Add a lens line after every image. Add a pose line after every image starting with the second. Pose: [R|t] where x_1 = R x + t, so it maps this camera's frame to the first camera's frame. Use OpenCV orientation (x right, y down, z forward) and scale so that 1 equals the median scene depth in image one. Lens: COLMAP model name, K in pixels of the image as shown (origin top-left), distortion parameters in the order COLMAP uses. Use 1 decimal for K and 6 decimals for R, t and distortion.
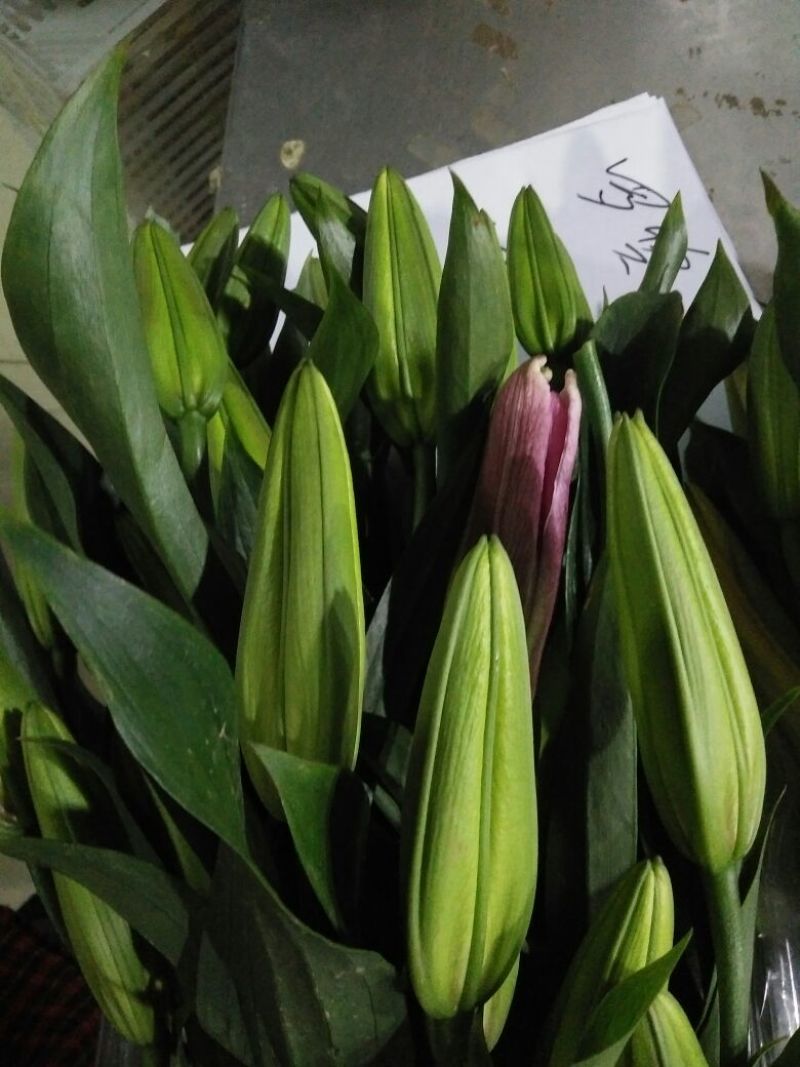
lens RADIAL K [[834.6, 0, 423.5], [0, 834.6, 534.1], [0, 0, 1]] dist [0.005467, -0.001205]
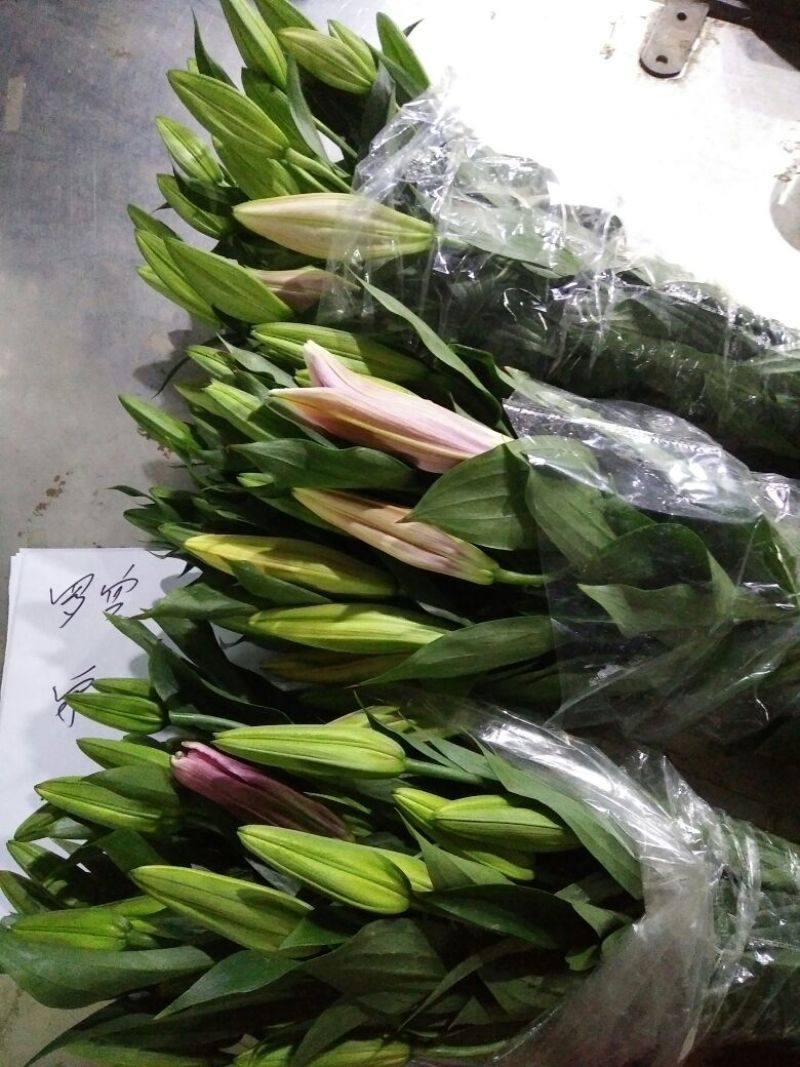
lens RADIAL K [[834.6, 0, 423.5], [0, 834.6, 534.1], [0, 0, 1]] dist [0.005467, -0.001205]
pose [[0.318768, -0.906838, 0.275739, 0.241341], [0.925759, 0.360296, 0.114701, -0.057176], [-0.203363, 0.218705, 0.954365, -1.134752]]
